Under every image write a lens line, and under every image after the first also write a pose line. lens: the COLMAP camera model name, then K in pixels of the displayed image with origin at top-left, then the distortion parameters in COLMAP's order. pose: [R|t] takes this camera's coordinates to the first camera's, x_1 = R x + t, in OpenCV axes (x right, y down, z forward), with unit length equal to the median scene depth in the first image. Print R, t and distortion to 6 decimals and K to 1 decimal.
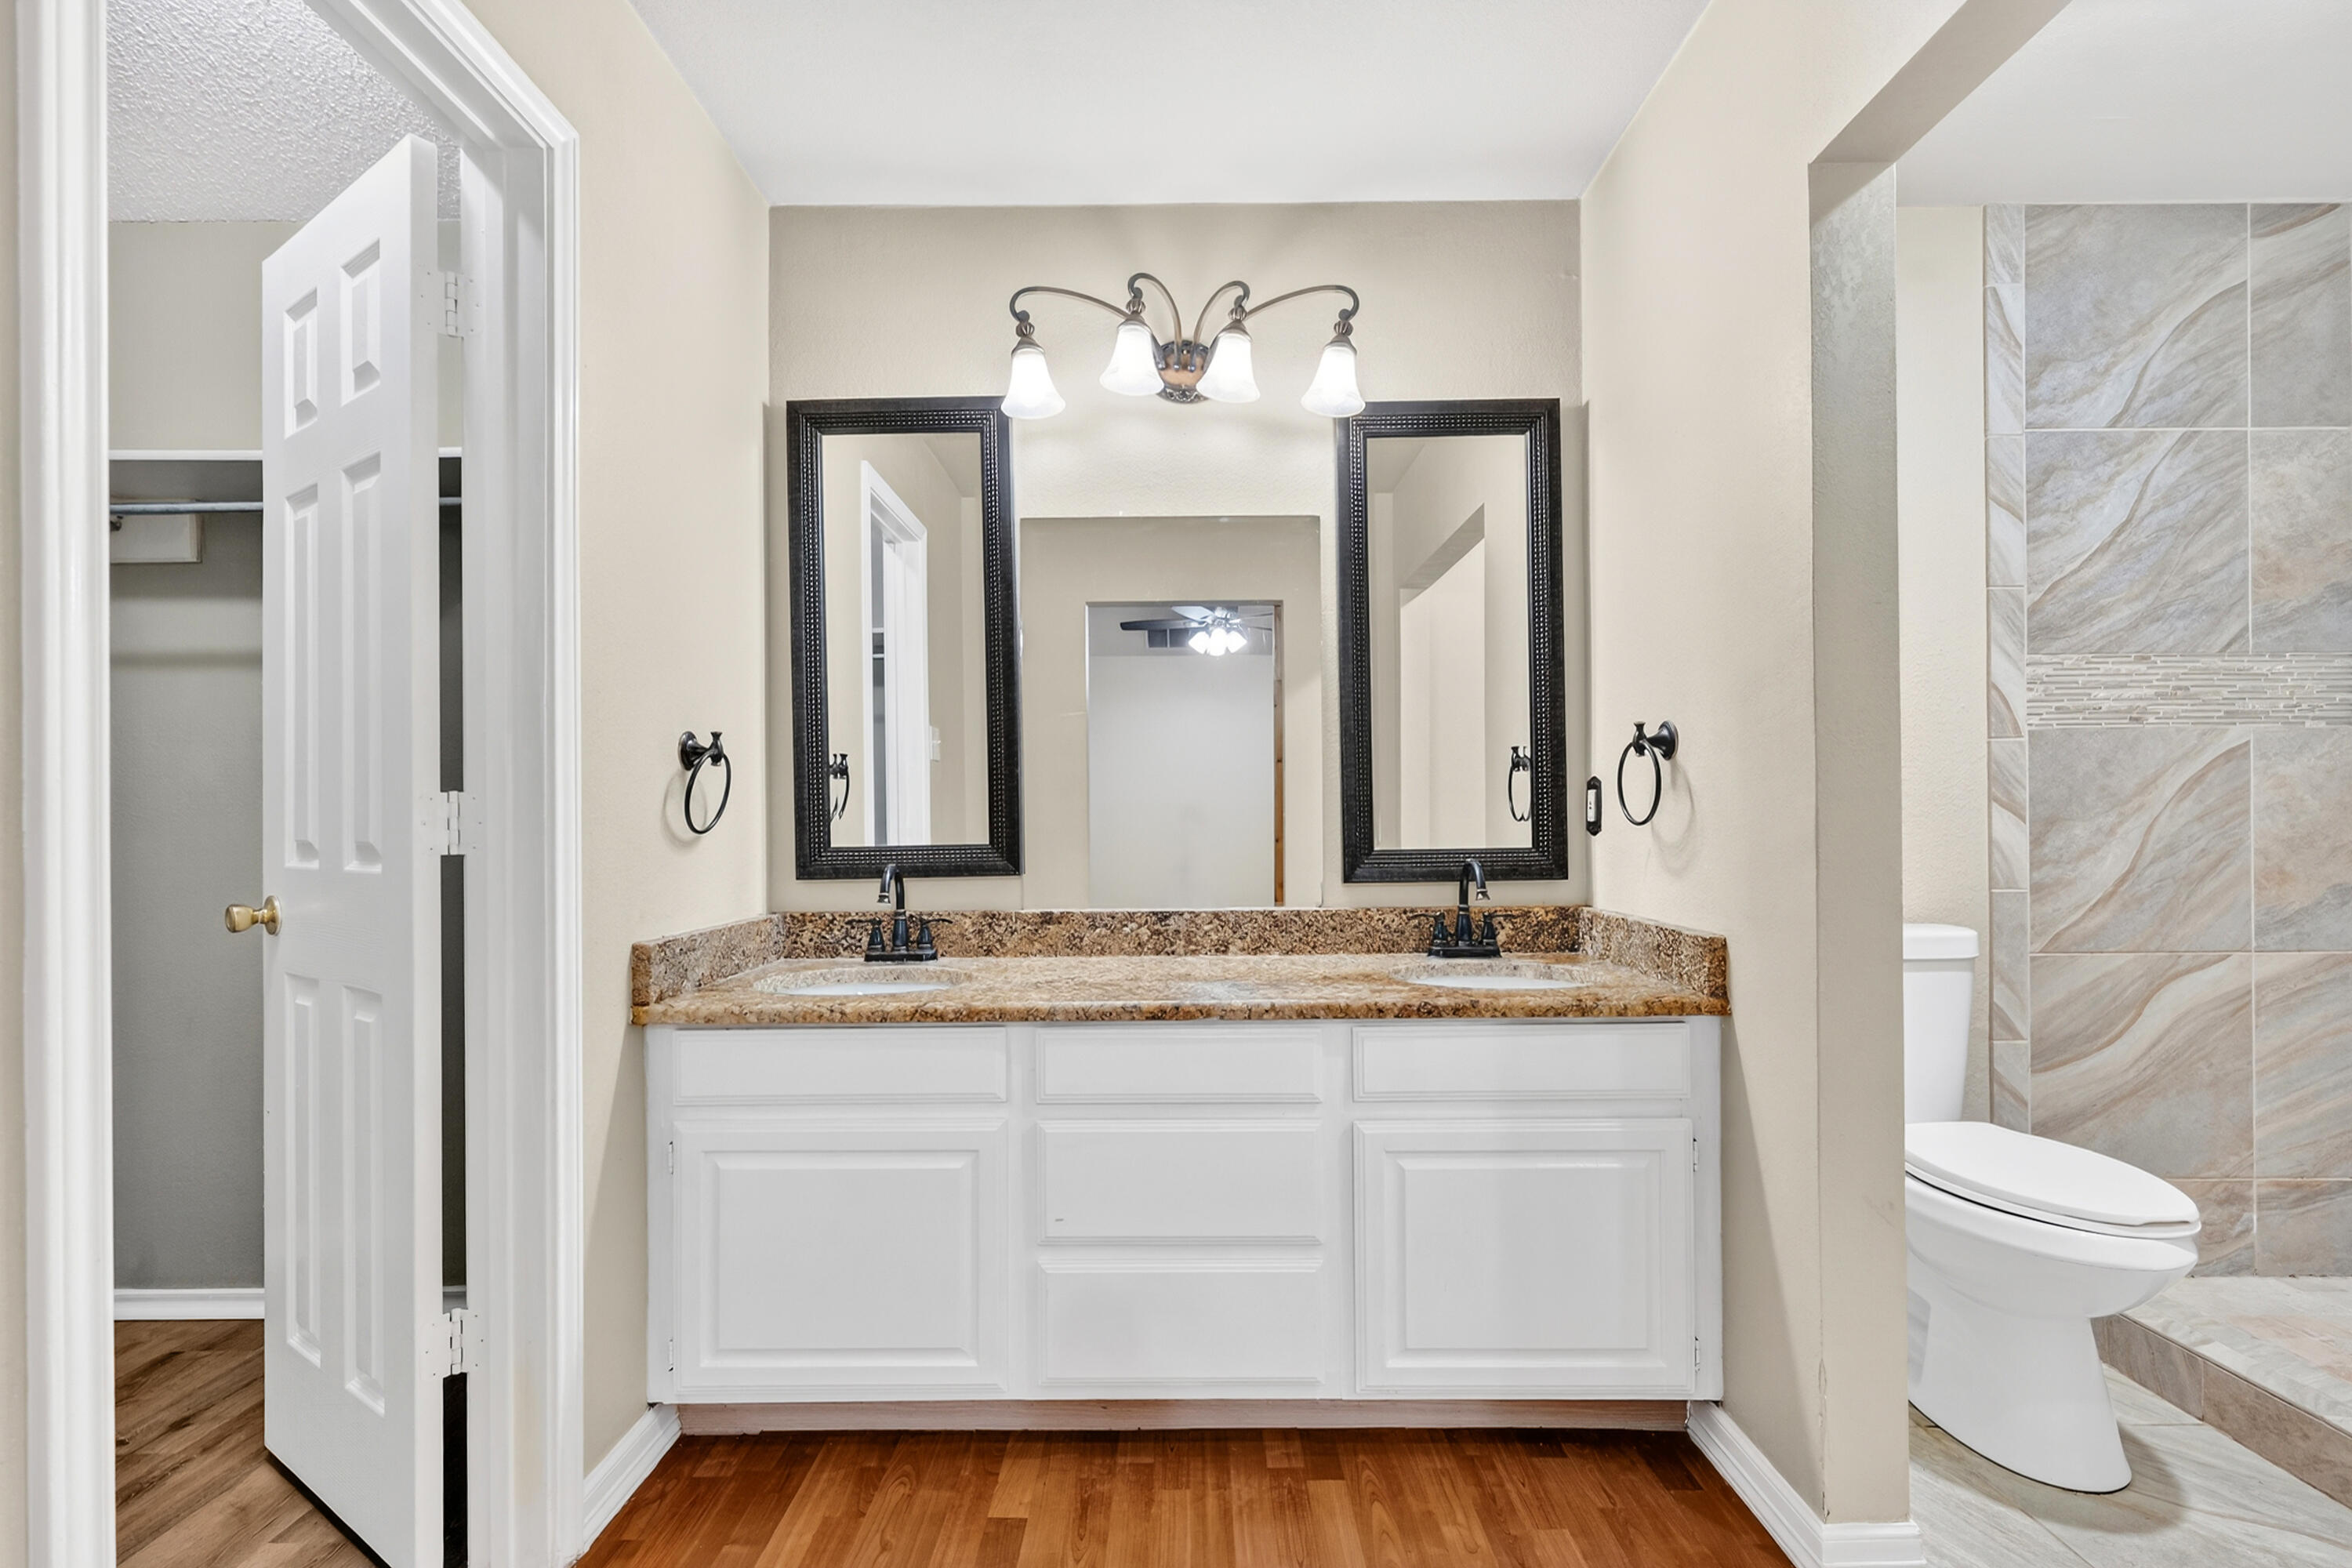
lens RADIAL K [[1052.1, 0, 1186.1], [0, 1052.1, 815.1], [0, 0, 1]] dist [-0.001539, -0.000201]
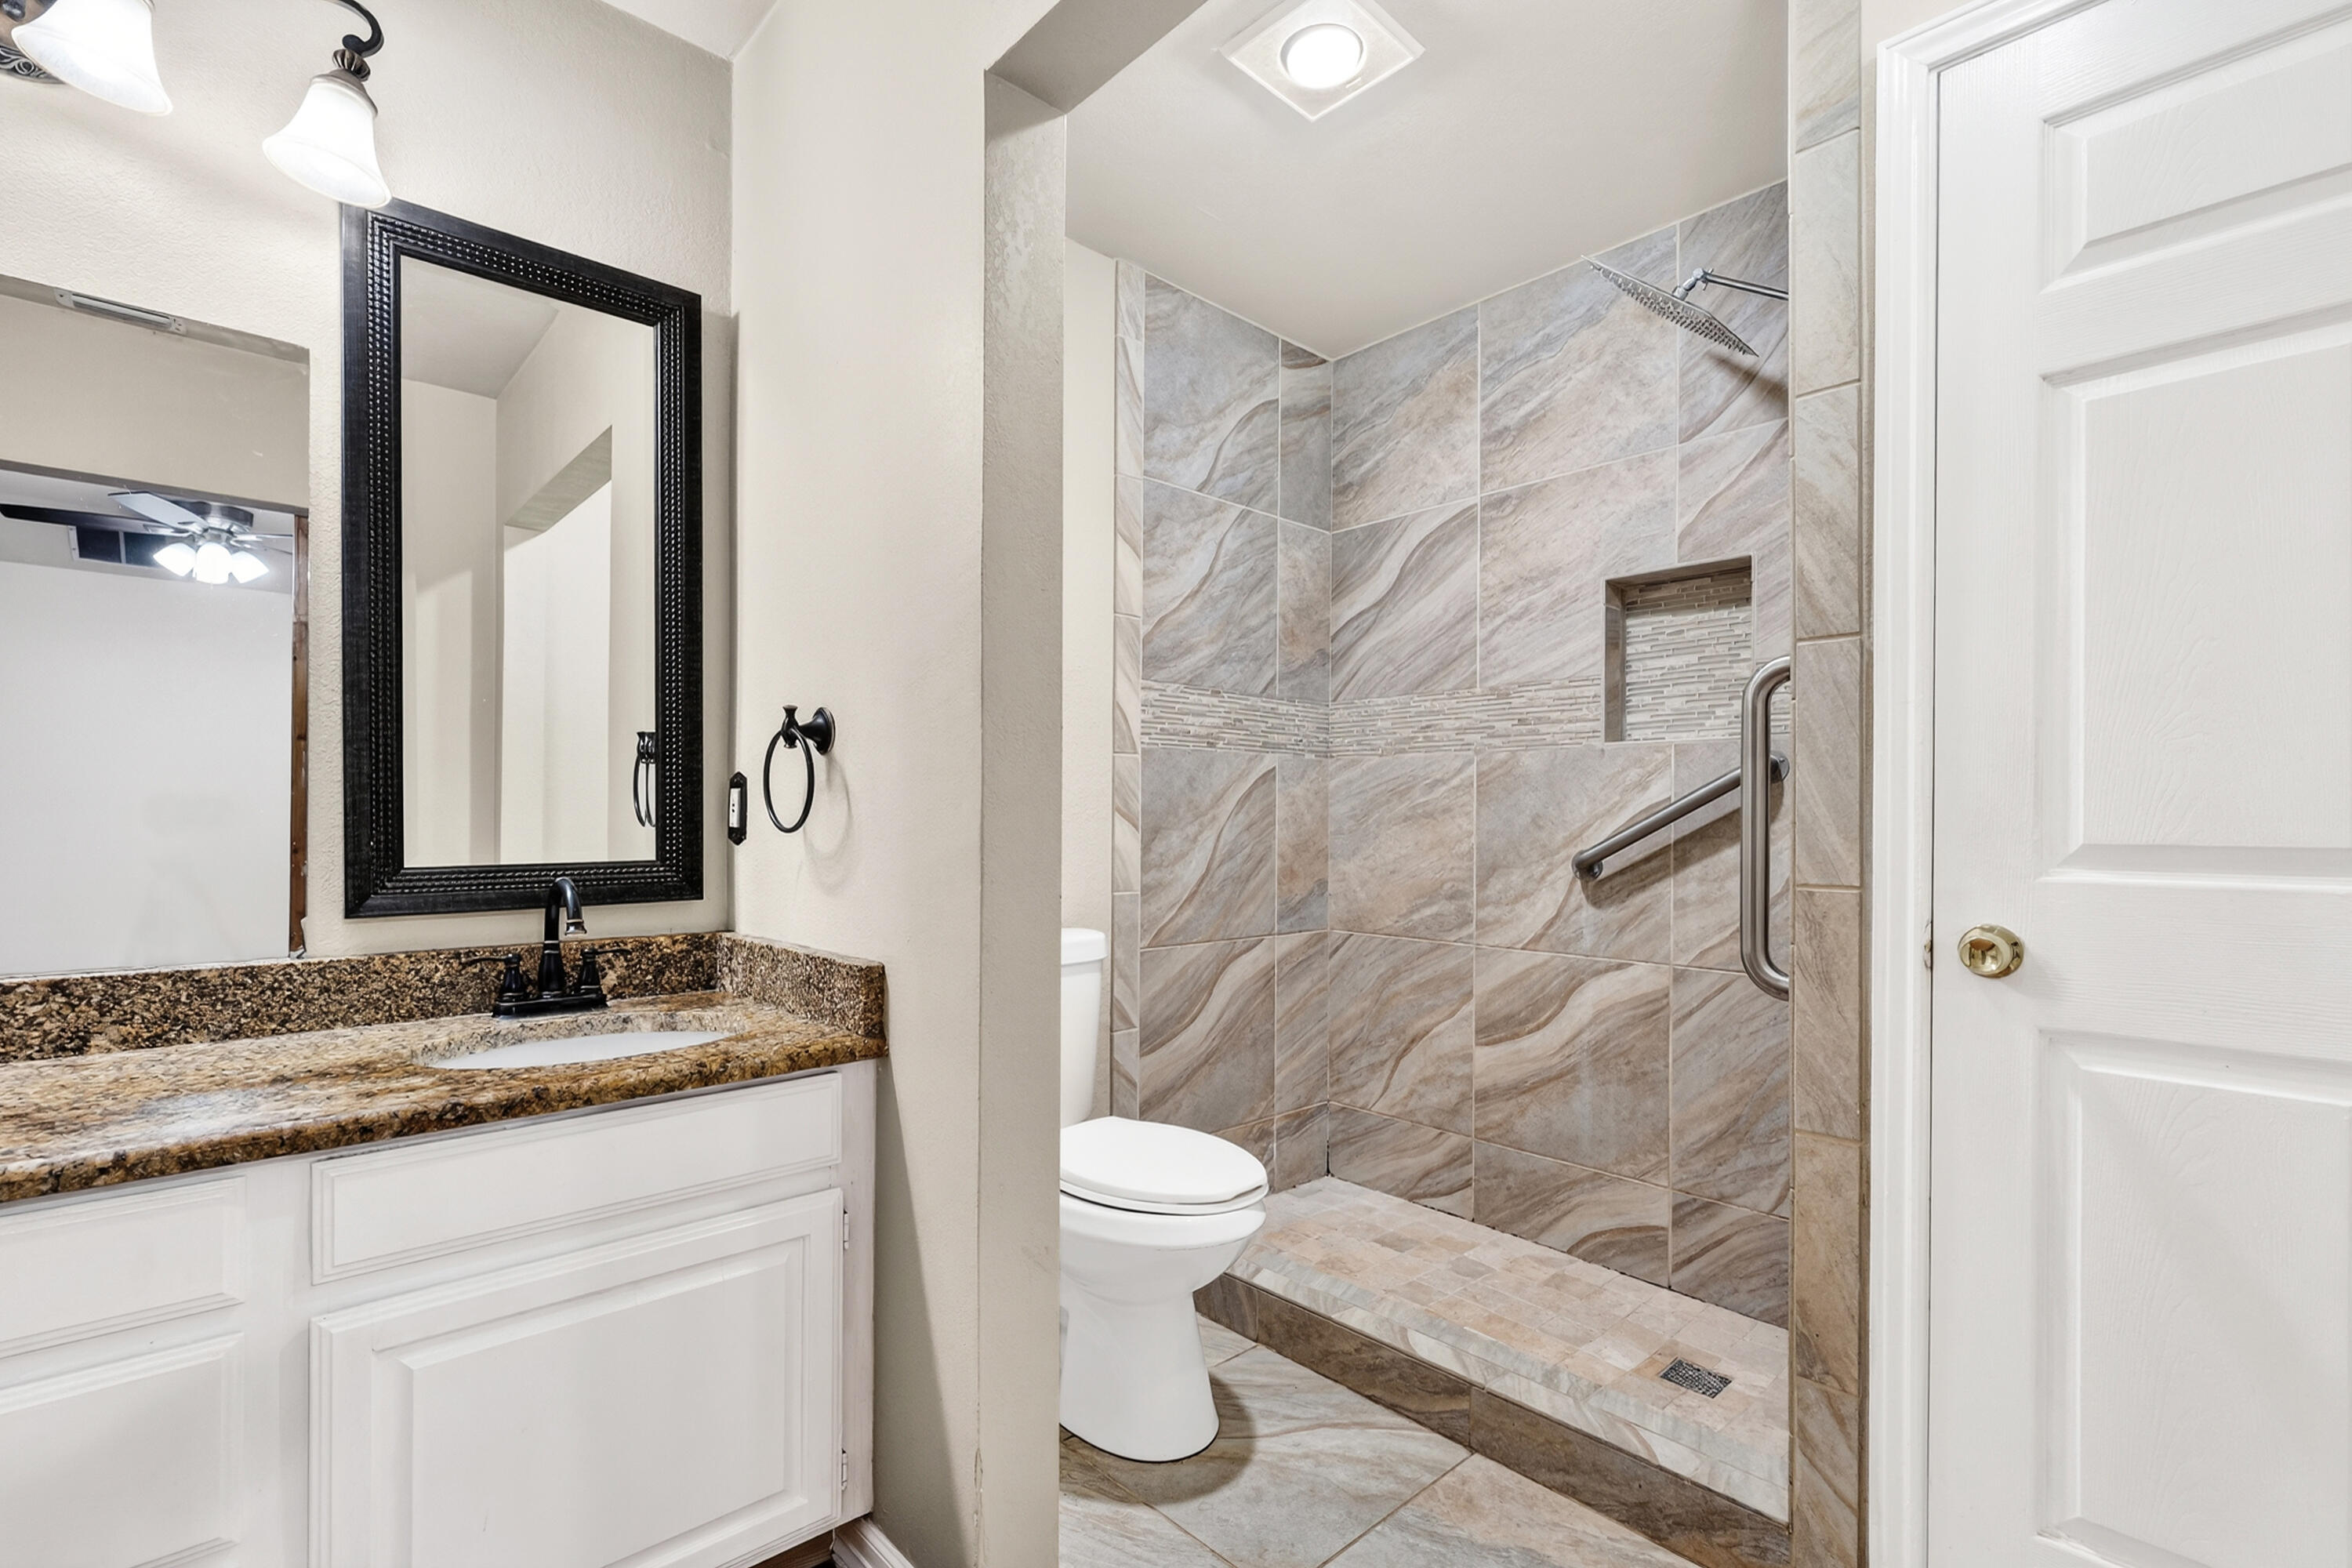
lens RADIAL K [[1052.1, 0, 1186.1], [0, 1052.1, 815.1], [0, 0, 1]] dist [-0.001539, -0.000201]
pose [[0.732935, 0.014950, 0.680134, 0.088045], [-0.011281, 0.999888, -0.009822, 0.000696], [-0.680205, -0.000474, 0.733022, 0.165181]]
